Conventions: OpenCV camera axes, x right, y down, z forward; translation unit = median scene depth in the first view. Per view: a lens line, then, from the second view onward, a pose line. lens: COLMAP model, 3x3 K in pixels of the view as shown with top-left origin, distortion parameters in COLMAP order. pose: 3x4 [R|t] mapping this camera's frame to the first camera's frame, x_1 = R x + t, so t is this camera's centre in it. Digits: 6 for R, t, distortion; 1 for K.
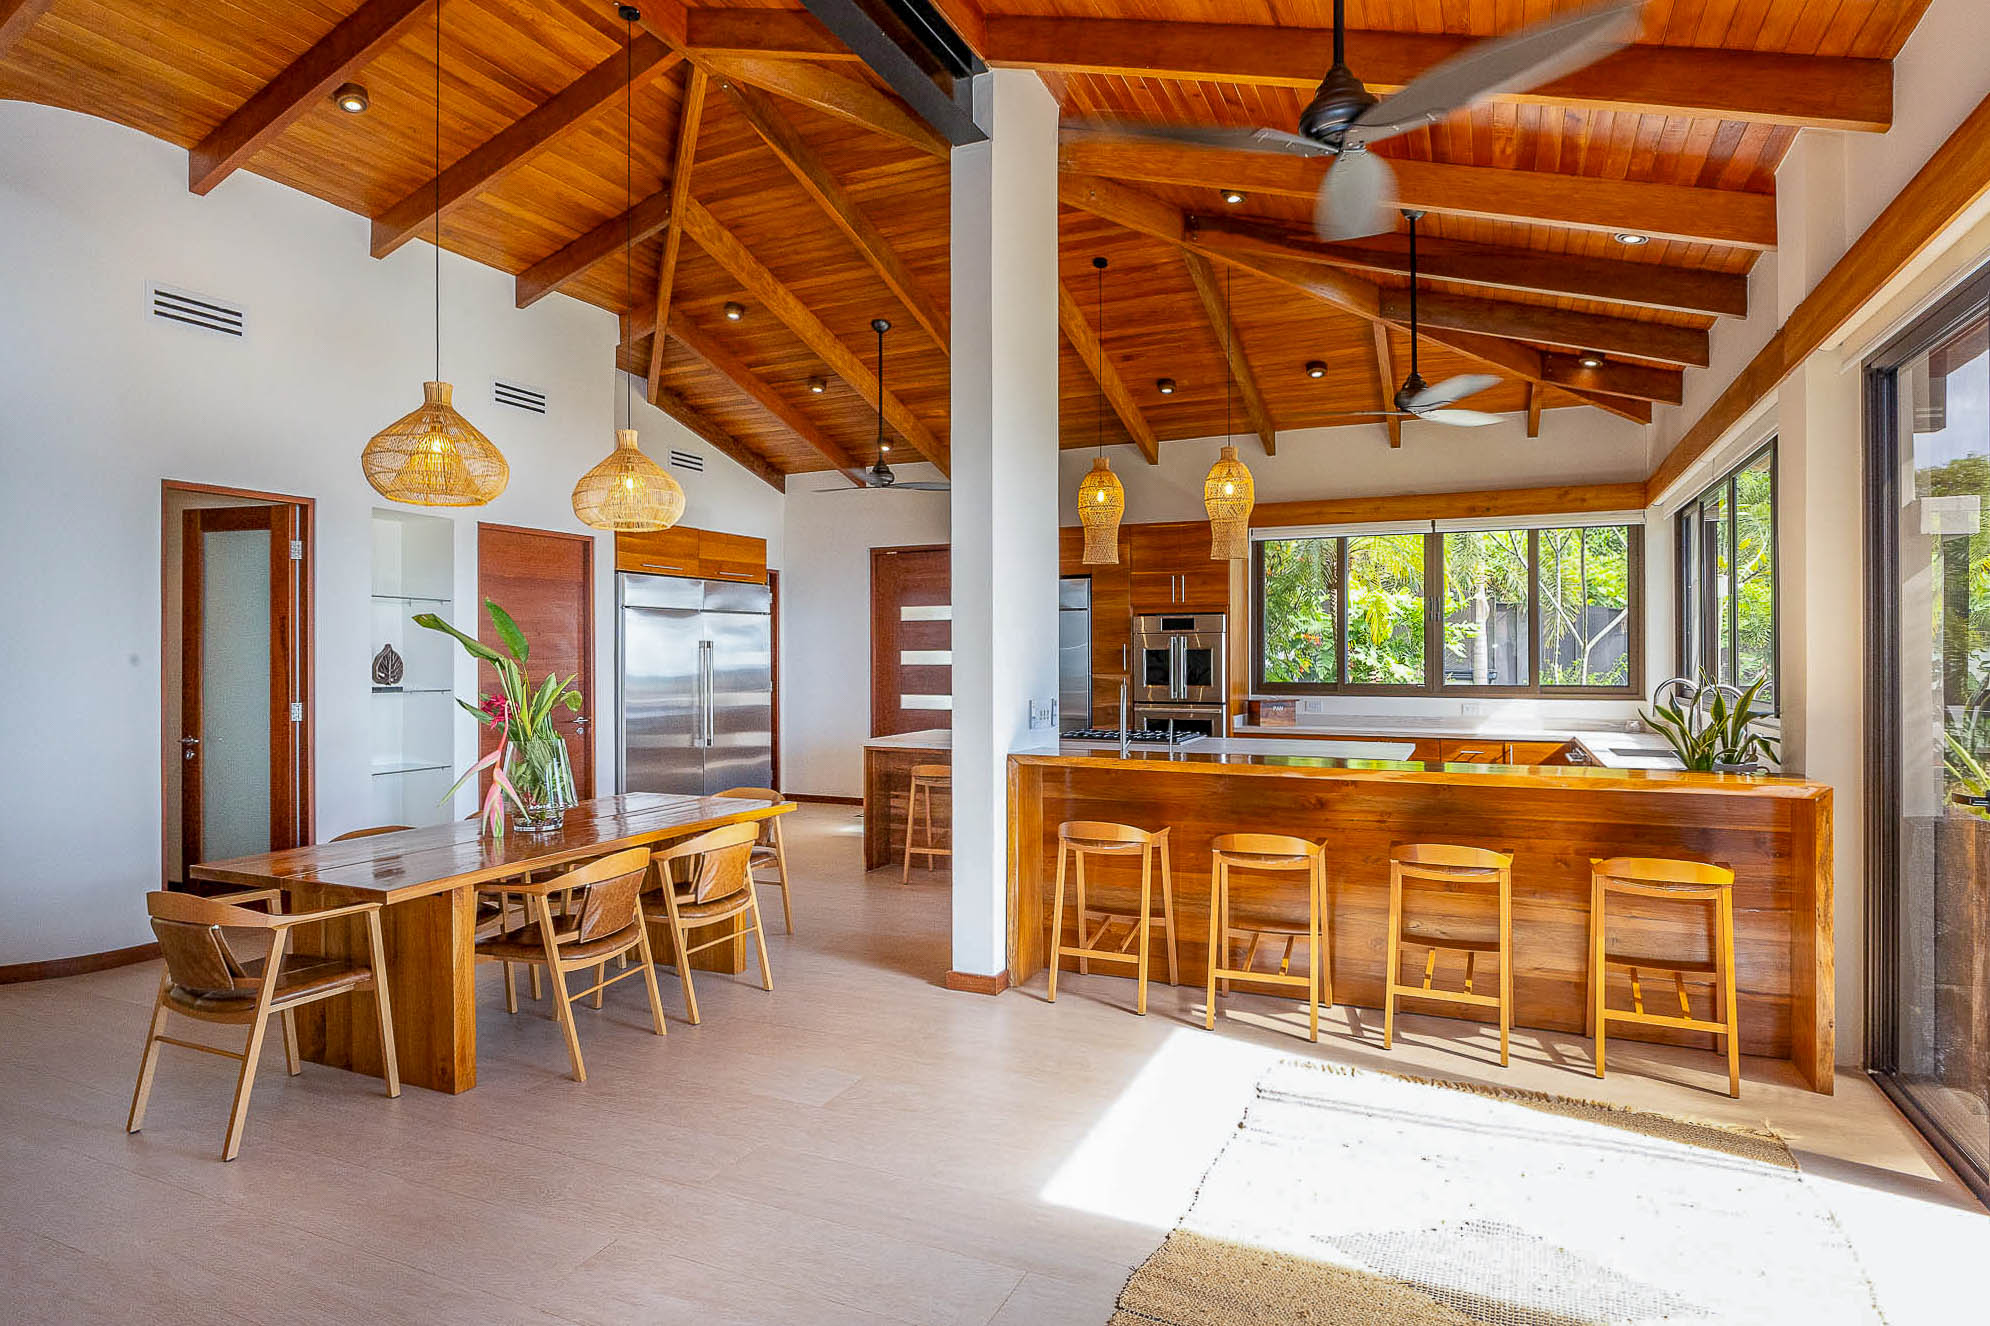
lens RADIAL K [[1067.5, 0, 995.0], [0, 1067.5, 663.0], [0, 0, 1]] dist [-0.023362, -0.000280]
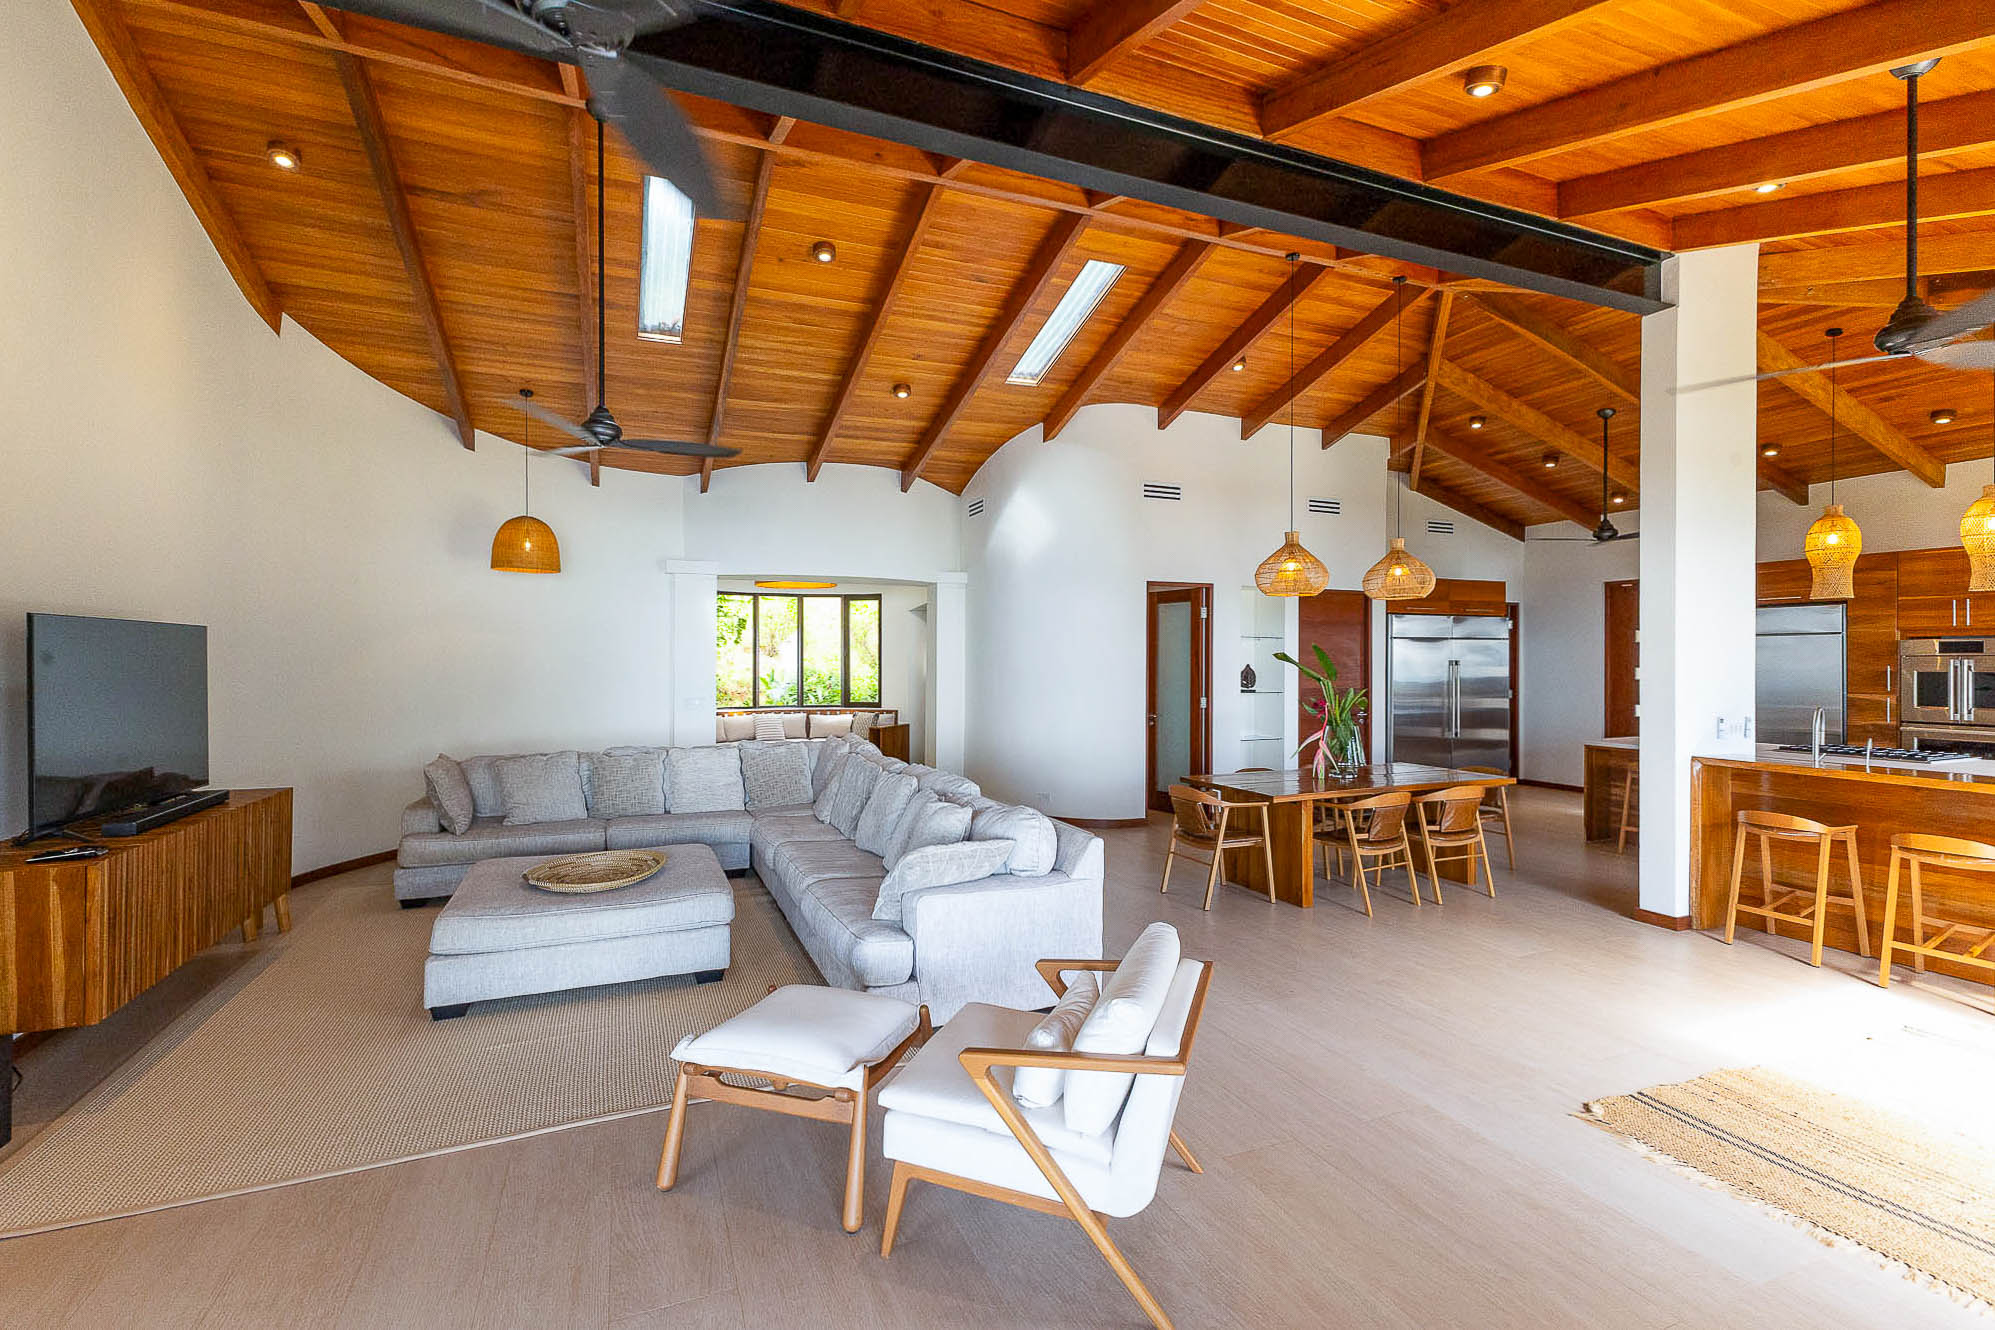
lens RADIAL K [[879.1, 0, 1020.2], [0, 879.1, 656.3], [0, 0, 1]] dist [0.023999, -0.000025]
pose [[0.745379, 0.001967, -0.666638, 0.104503], [-0.008274, 0.999946, -0.006302, -0.020804], [0.666589, 0.010213, 0.745355, -0.325095]]
